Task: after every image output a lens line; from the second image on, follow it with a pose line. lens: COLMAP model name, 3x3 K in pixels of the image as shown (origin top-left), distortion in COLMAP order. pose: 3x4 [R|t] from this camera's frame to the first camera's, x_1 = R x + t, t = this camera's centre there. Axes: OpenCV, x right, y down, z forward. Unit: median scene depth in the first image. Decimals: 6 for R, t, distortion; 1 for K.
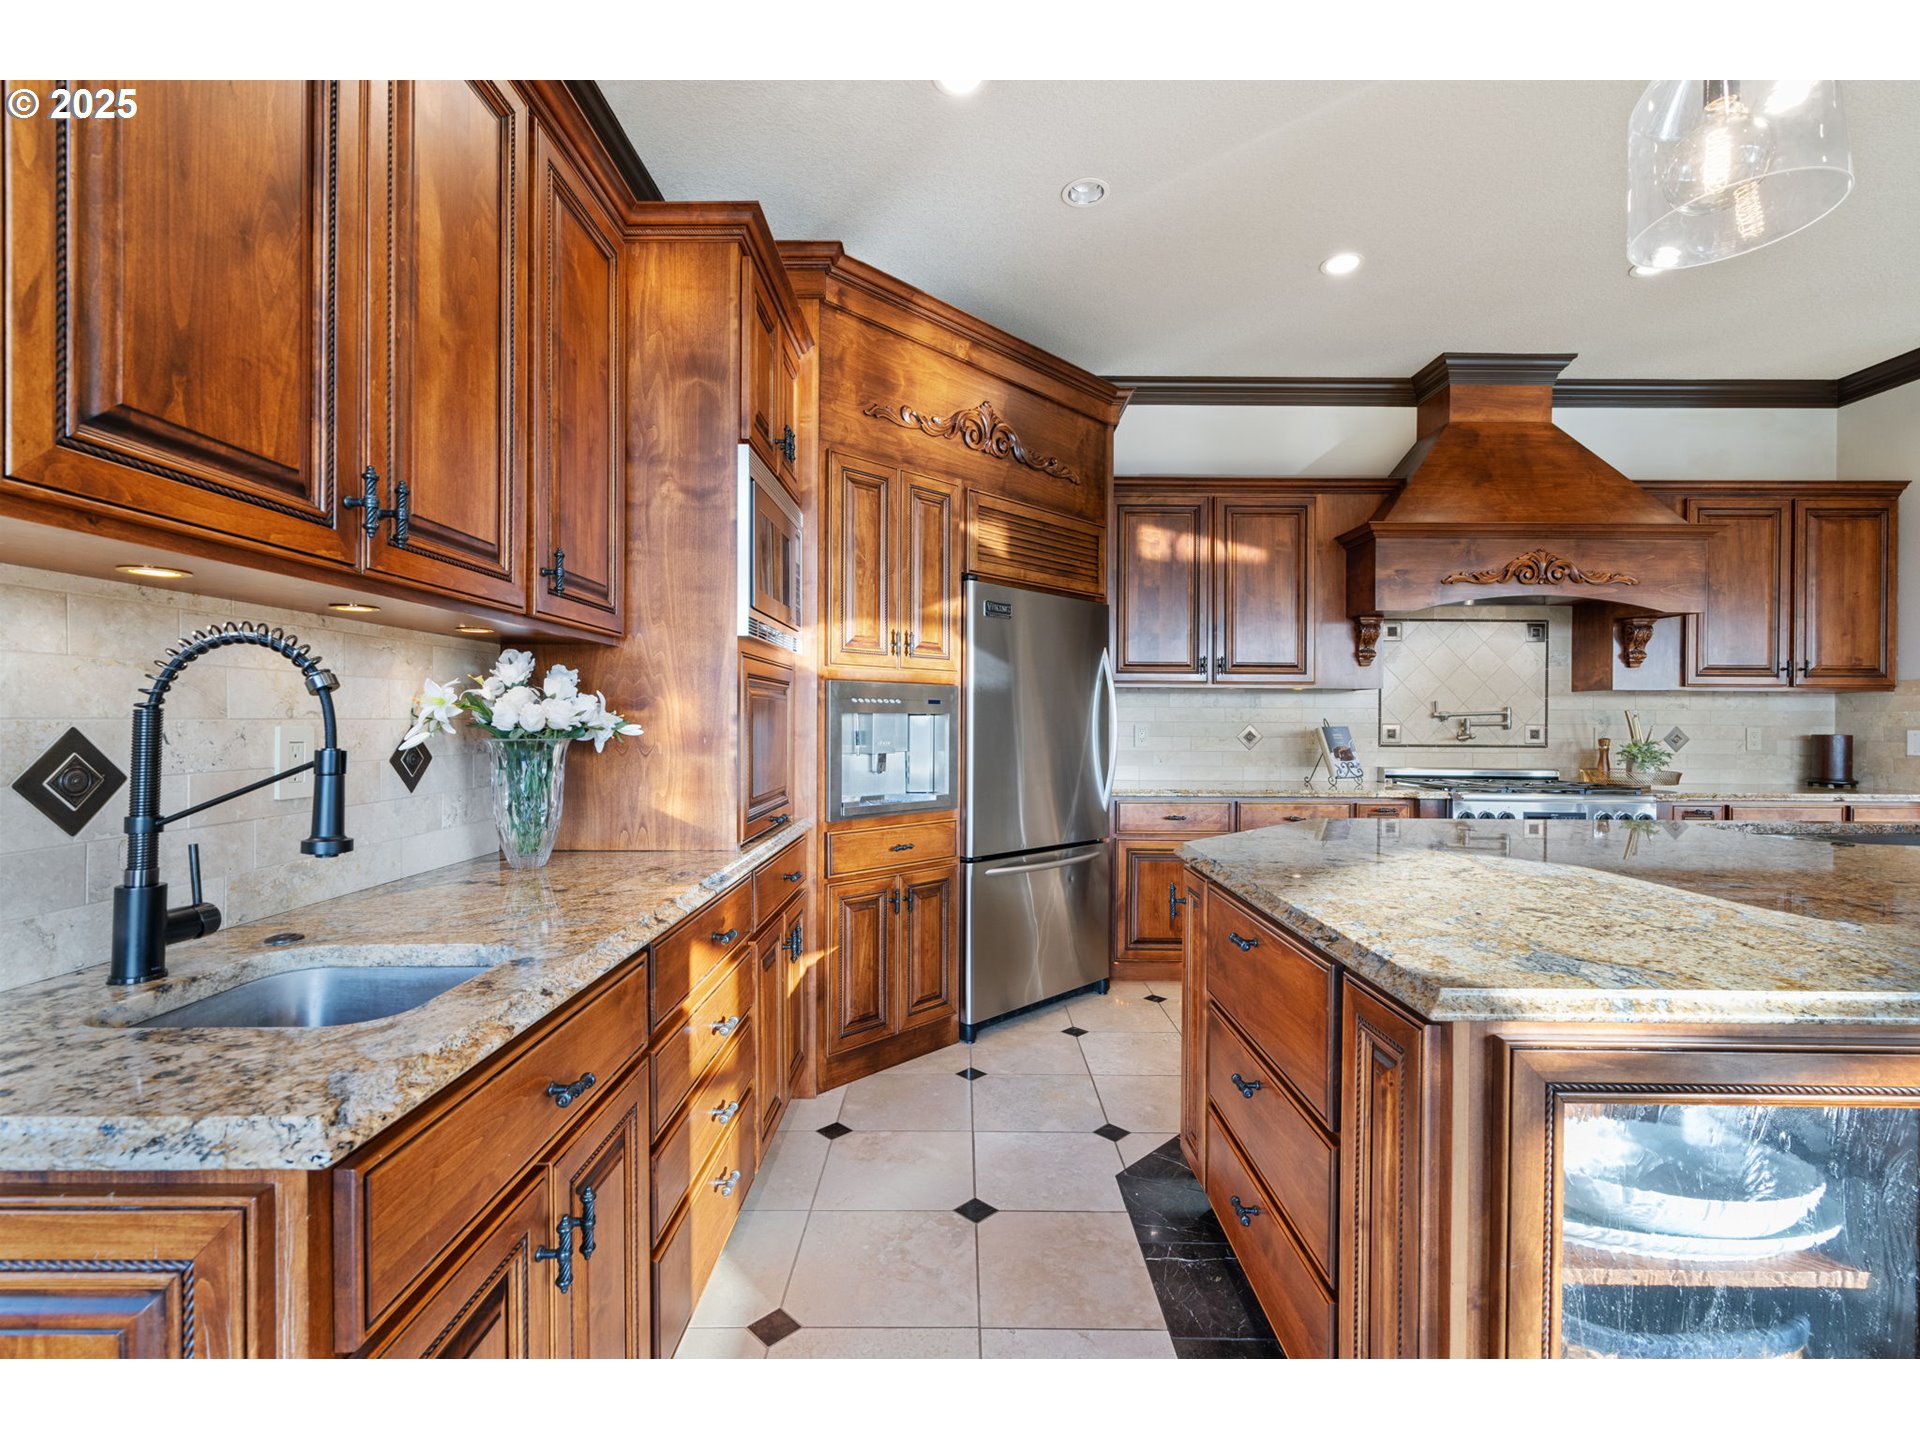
lens RADIAL K [[858.8, 0, 955.9], [0, 858.8, 719.7], [0, 0, 1]] dist [-0.000137, 0.000395]
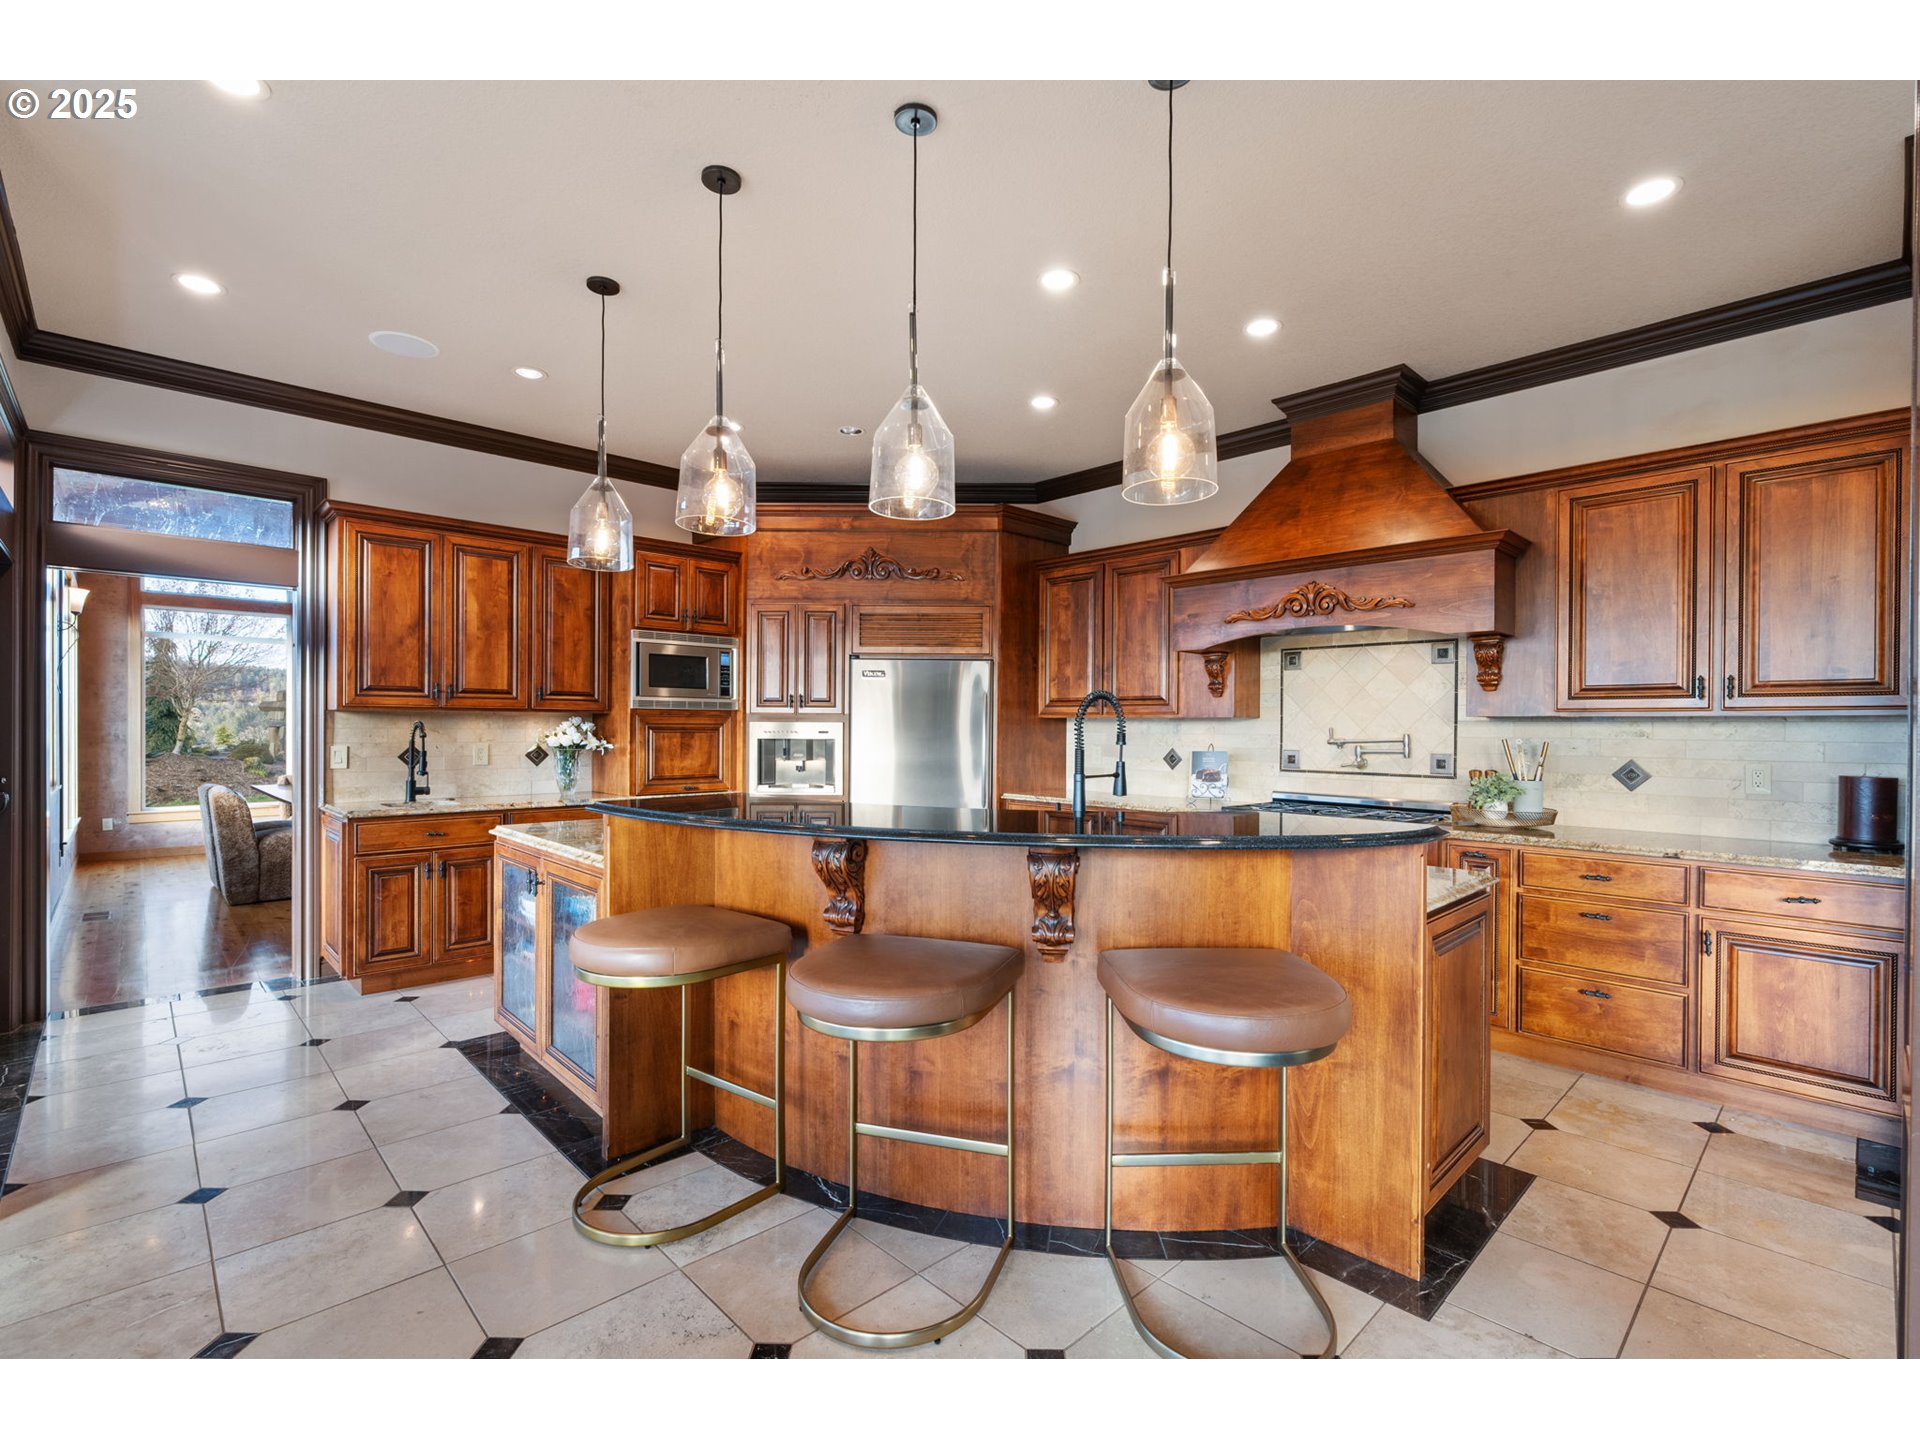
lens RADIAL K [[858.8, 0, 949.5], [0, 858.8, 722.6], [0, 0, 1]] dist [-0.000137, 0.000395]
pose [[0.693617, -0.004027, -0.720333, 1.047423], [-0.002698, 0.999963, -0.008188, -0.019270], [0.720339, 0.007622, 0.693580, -0.019343]]
